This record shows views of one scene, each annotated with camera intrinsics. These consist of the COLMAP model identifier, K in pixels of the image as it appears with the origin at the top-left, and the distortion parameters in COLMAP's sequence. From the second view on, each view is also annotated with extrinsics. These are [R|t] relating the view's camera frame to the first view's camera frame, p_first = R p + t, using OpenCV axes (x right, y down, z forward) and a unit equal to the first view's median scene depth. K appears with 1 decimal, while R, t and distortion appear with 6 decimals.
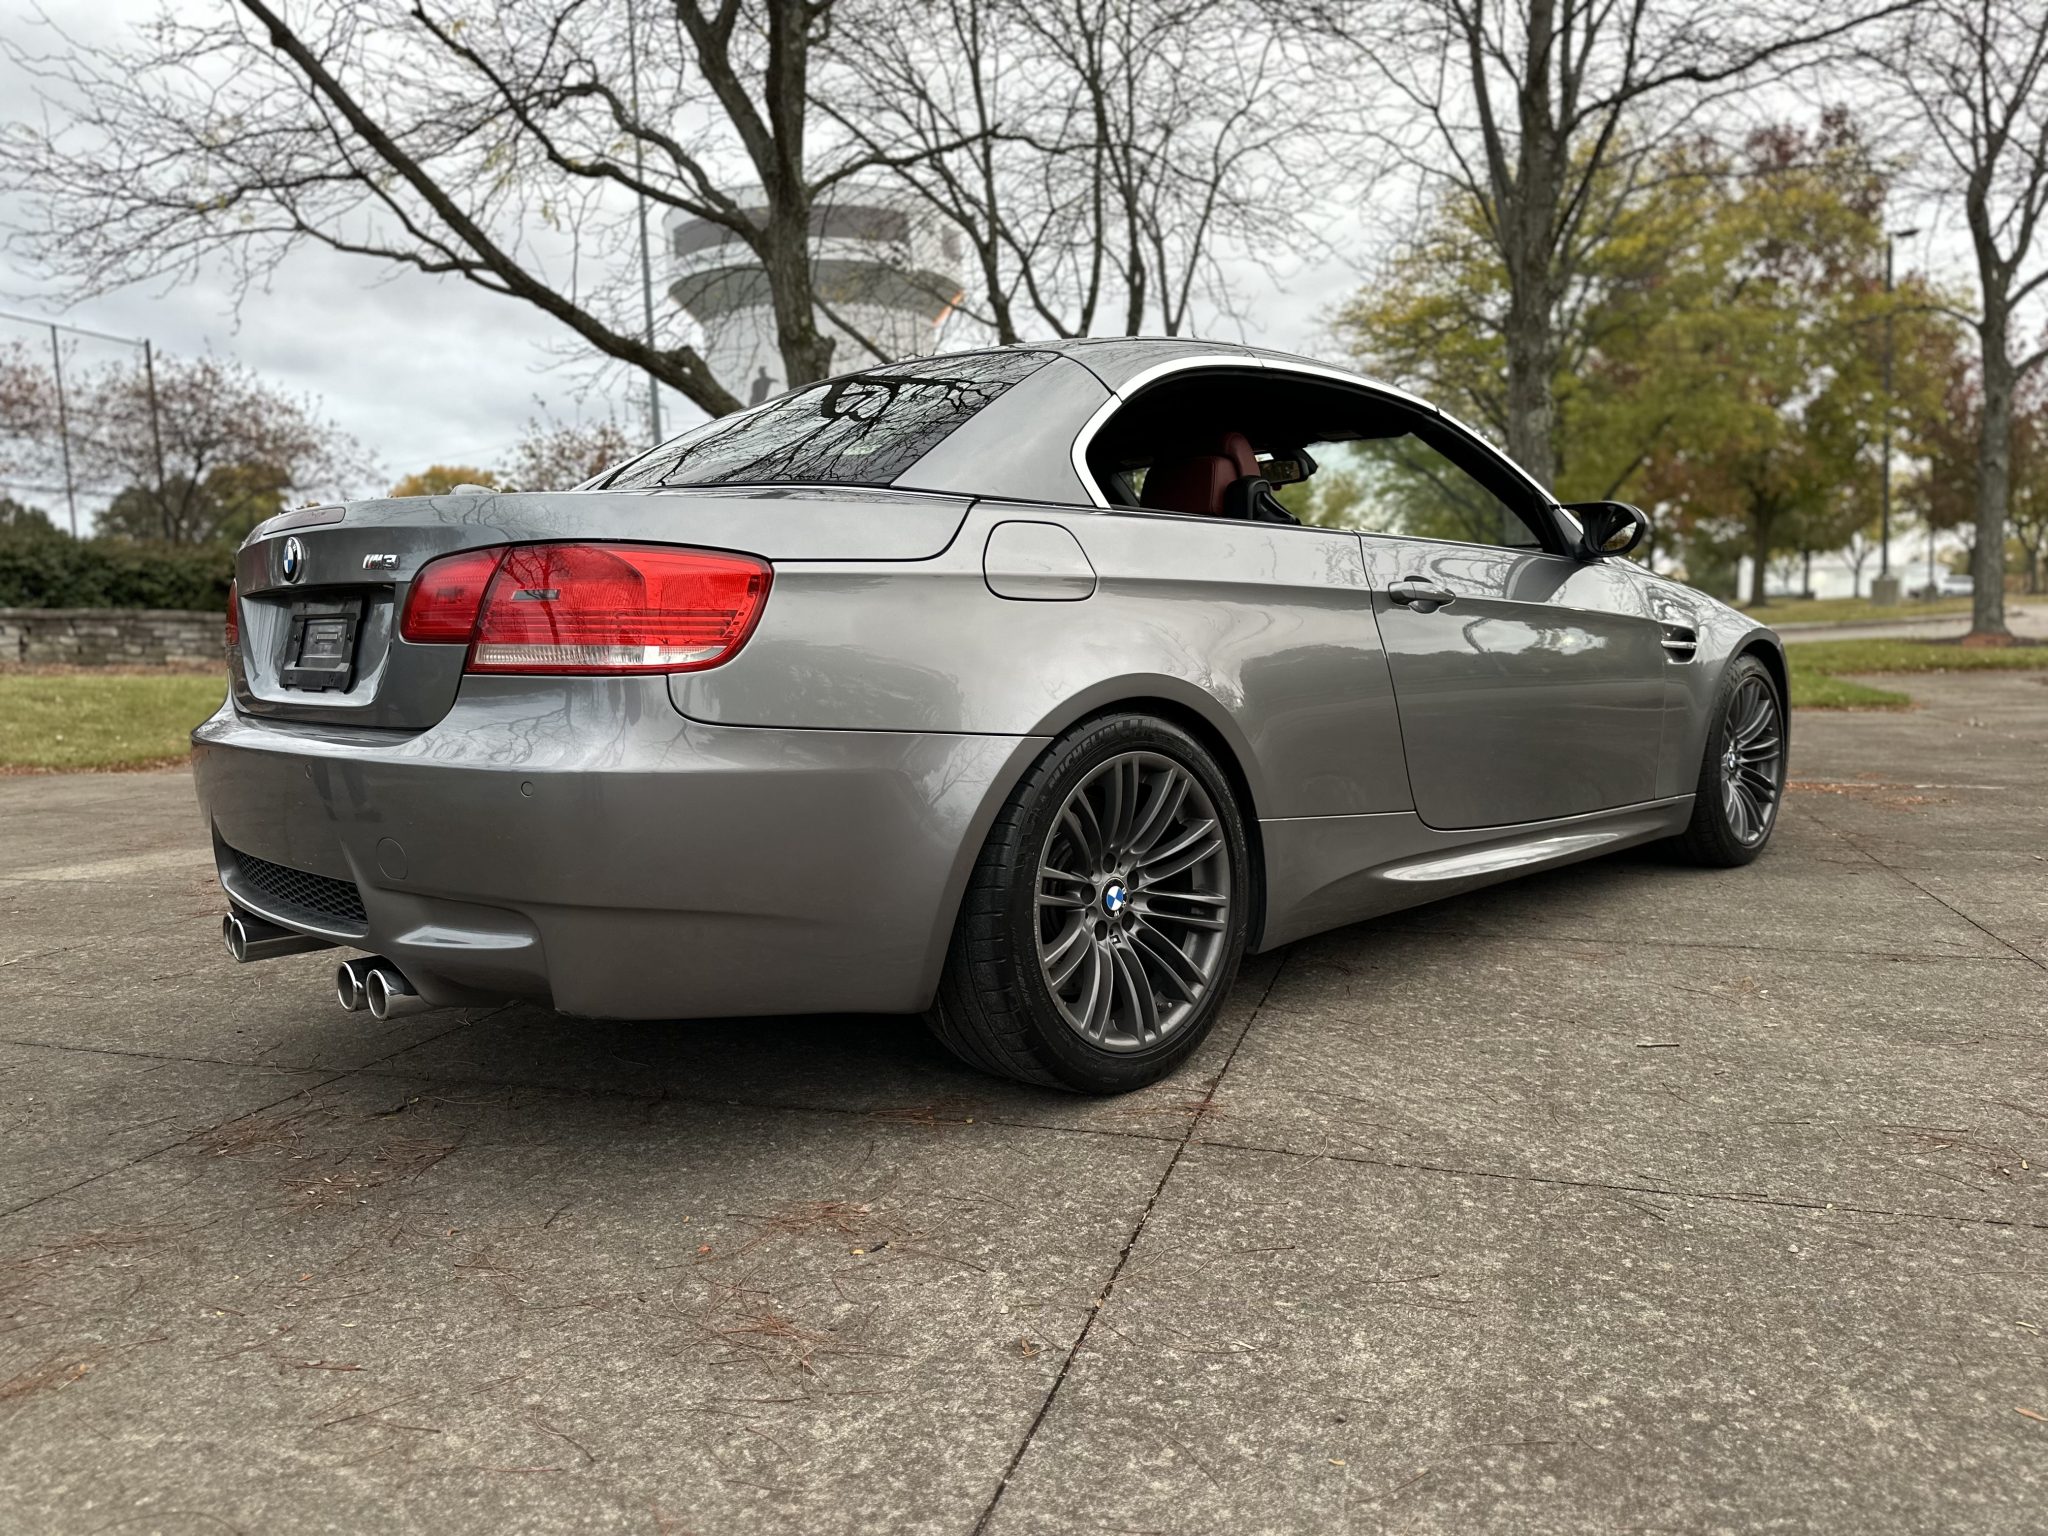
lens RADIAL K [[1448.5, 0, 1029.2], [0, 1448.5, 768.1], [0, 0, 1]] dist [0.026322, -0.034442]
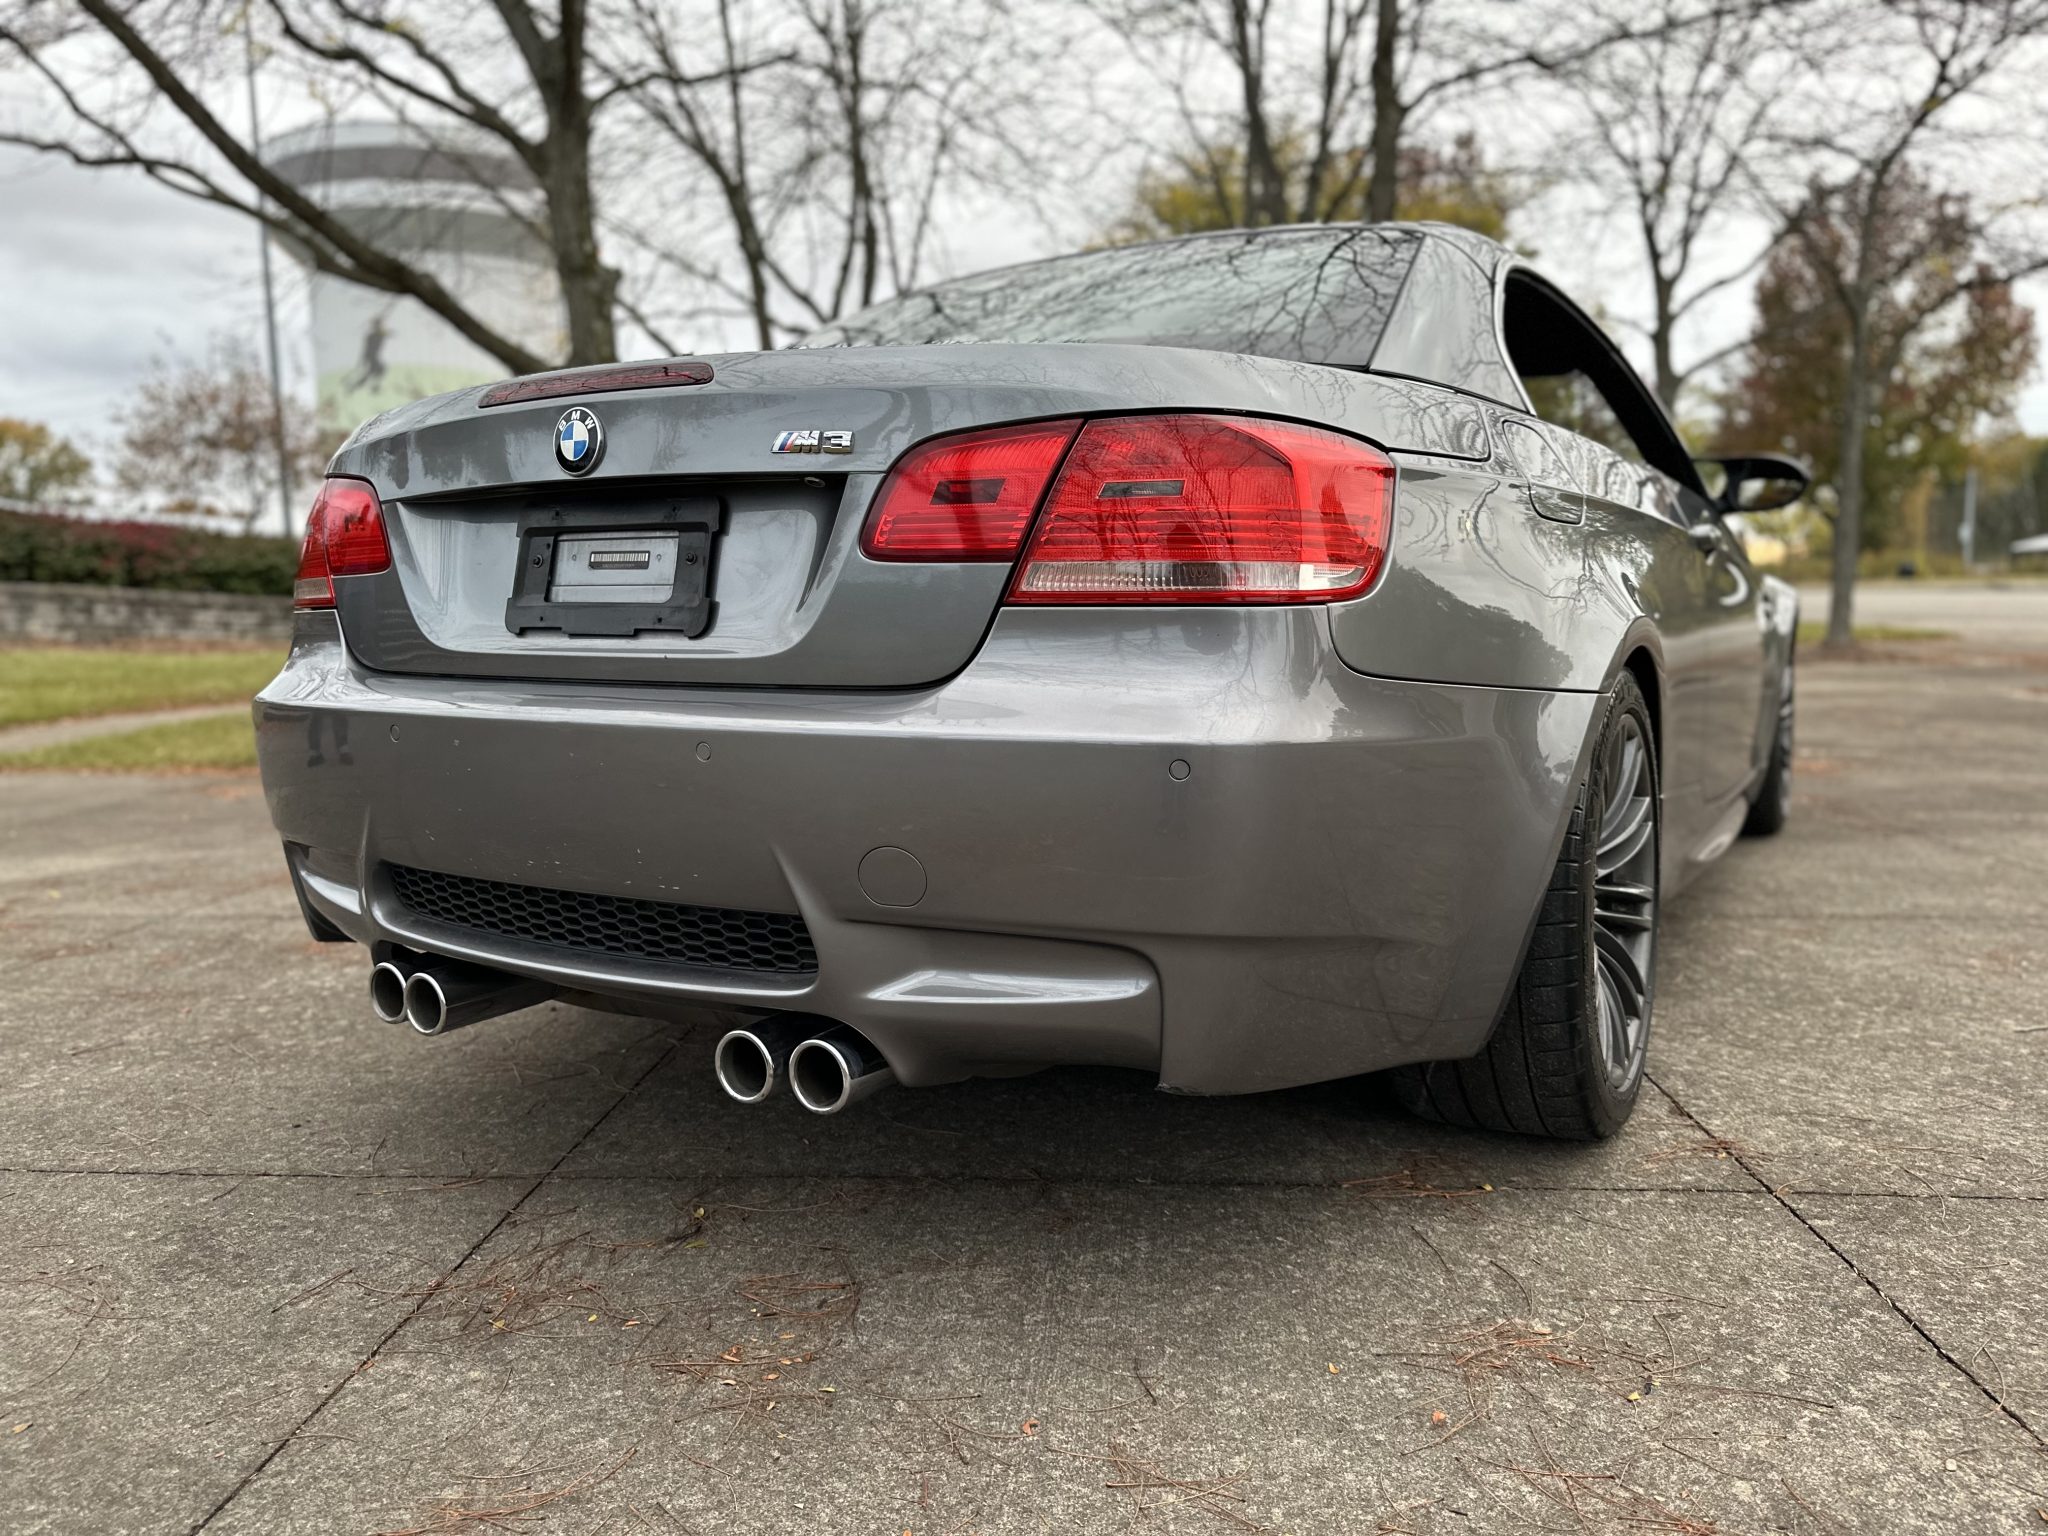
lens RADIAL K [[1448.5, 0, 1018.6], [0, 1448.5, 778.2], [0, 0, 1]] dist [0.026322, -0.034442]
pose [[0.972574, -0.017442, 0.231939, -0.471831], [0.013188, 0.999715, 0.019882, 0.003025], [-0.232220, -0.016278, 0.972527, 0.298753]]
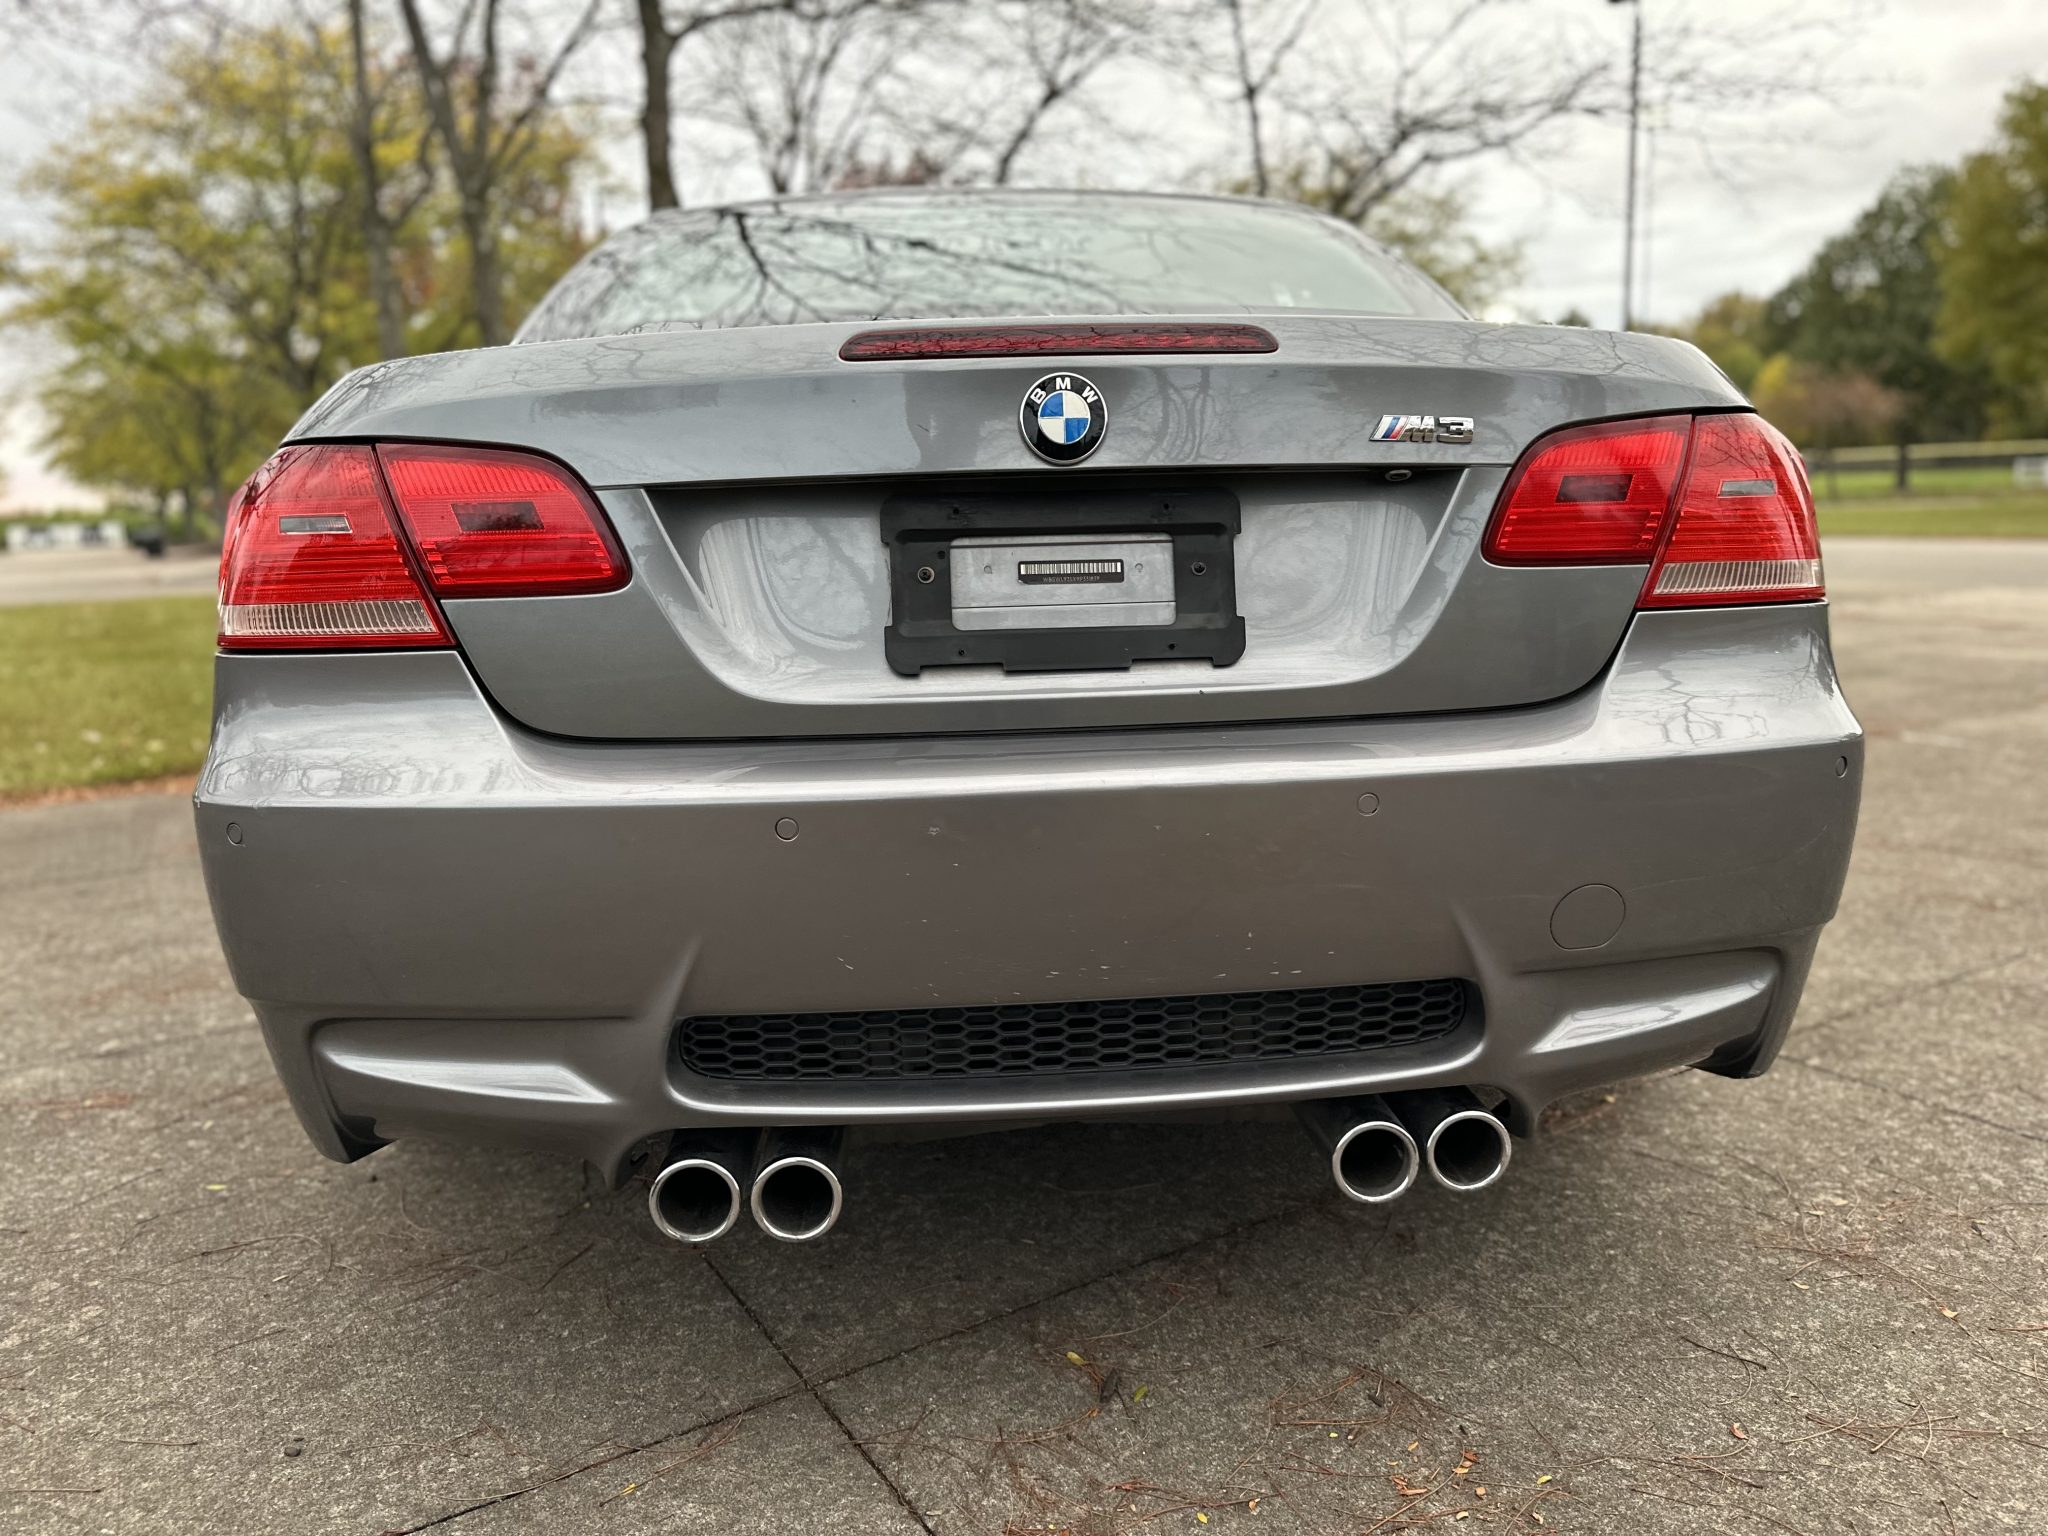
lens RADIAL K [[1448.5, 0, 1043.5], [0, 1448.5, 775.2], [0, 0, 1]] dist [0.026322, -0.034442]
pose [[0.648879, -0.127358, 0.750157, -0.919623], [0.089157, 0.991827, 0.091268, -0.065680], [-0.755650, 0.007660, 0.654931, 0.680235]]
